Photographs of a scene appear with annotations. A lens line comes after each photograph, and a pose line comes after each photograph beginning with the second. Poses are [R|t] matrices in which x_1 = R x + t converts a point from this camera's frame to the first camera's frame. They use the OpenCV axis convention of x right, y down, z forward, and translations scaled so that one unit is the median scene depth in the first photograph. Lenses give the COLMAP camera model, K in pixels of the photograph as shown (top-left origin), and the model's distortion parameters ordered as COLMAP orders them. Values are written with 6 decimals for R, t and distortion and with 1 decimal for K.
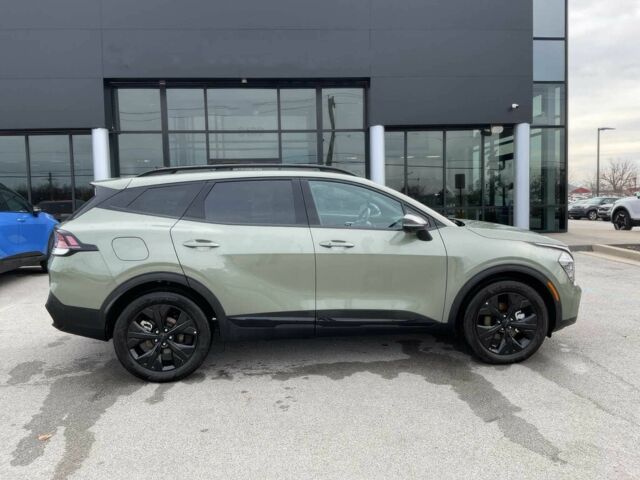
lens RADIAL K [[522.1, 0, 320.0], [0, 522.1, 240.0], [0, 0, 1]] dist [0.041141, -0.072937]
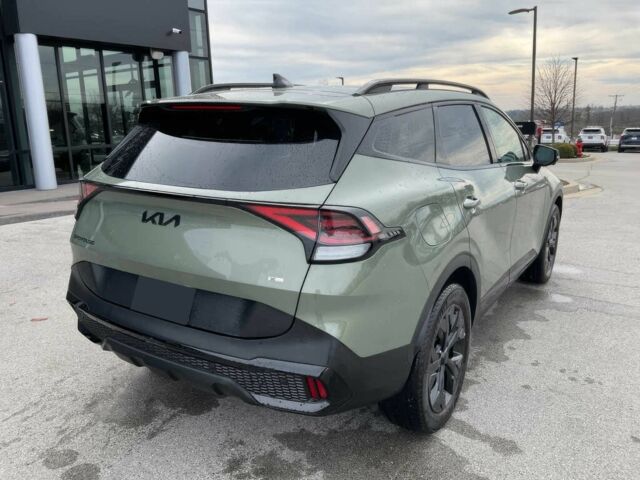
lens RADIAL K [[532.1, 0, 315.3], [0, 532.1, 238.7], [0, 0, 1]] dist [0.038614, -0.080858]
pose [[0.634663, -0.164895, 0.754992, -0.833102], [0.077553, 0.985628, 0.150074, -0.060739], [-0.768888, -0.036695, 0.638330, 0.694035]]
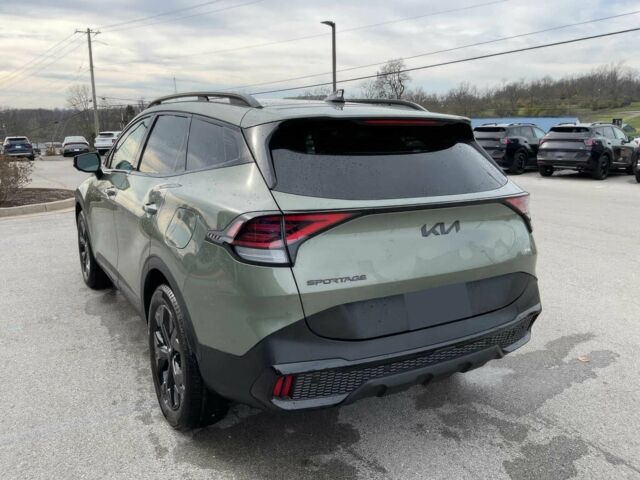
lens RADIAL K [[532.1, 0, 315.3], [0, 532.1, 238.7], [0, 0, 1]] dist [0.038614, -0.080858]
pose [[-0.403545, -0.181799, 0.896717, -0.968477], [0.098204, 0.965793, 0.239998, -0.145407], [-0.909675, 0.184911, -0.371887, 1.453455]]
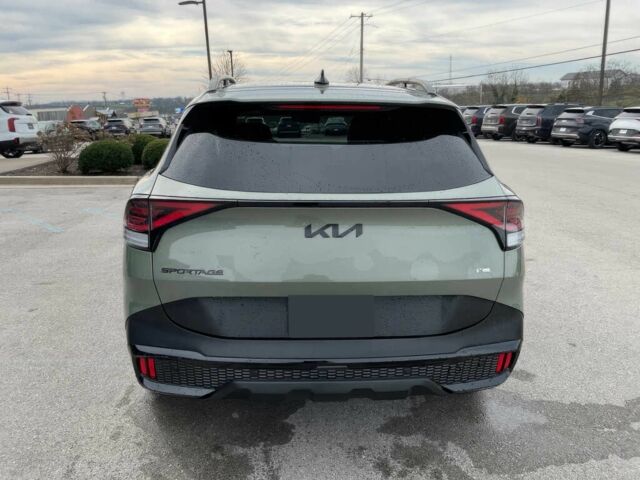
lens RADIAL K [[532.1, 0, 315.3], [0, 532.1, 238.7], [0, 0, 1]] dist [0.038614, -0.080858]
pose [[0.065384, -0.234725, 0.969860, -0.992369], [0.102672, 0.968364, 0.227441, -0.115239], [-0.992564, 0.084707, 0.087415, 1.112770]]
